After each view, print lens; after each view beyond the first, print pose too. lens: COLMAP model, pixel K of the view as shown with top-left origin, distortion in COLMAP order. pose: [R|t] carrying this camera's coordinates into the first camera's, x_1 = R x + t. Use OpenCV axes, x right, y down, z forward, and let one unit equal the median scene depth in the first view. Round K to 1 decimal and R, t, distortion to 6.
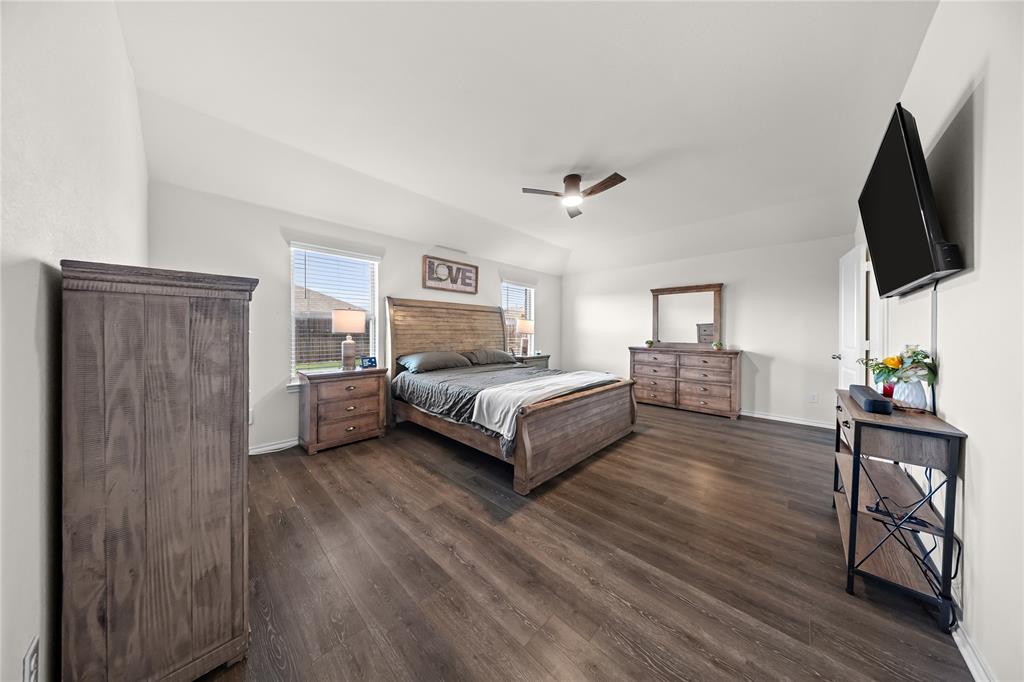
lens RADIAL K [[299.2, 0, 510.6], [0, 299.2, 335.9], [0, 0, 1]] dist [-0.000869, -0.000304]
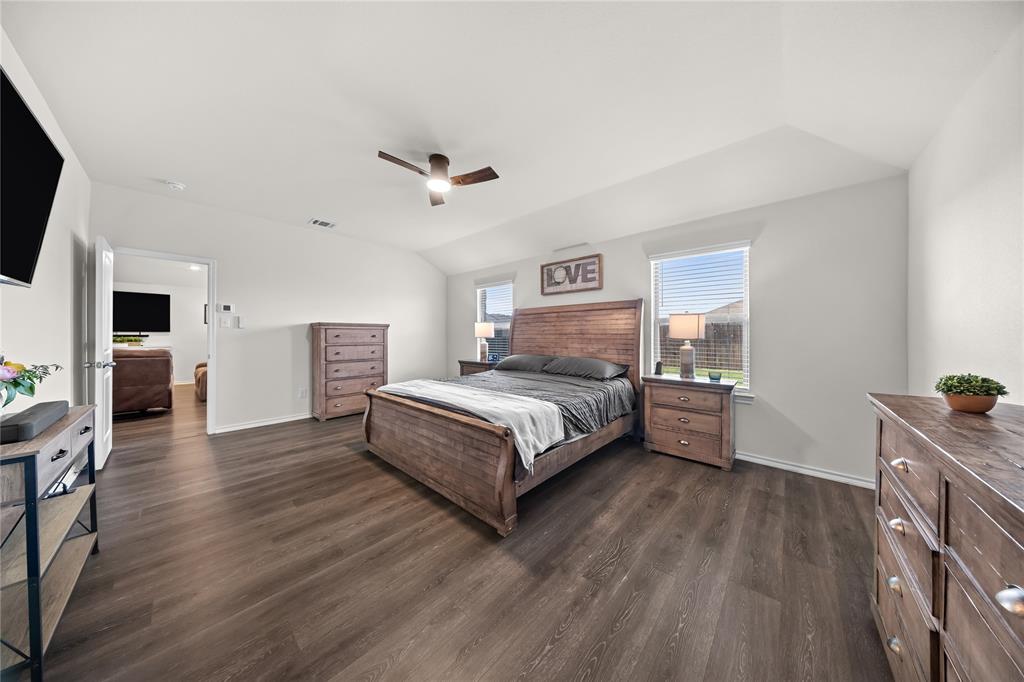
lens RADIAL K [[299.2, 0, 513.2], [0, 299.2, 338.7], [0, 0, 1]] dist [-0.000869, -0.000304]
pose [[0.035700, 0.000797, -0.999362, 0.772423], [-0.012839, 0.999918, 0.000339, -0.004355], [0.999280, 0.012818, 0.035707, 0.847556]]
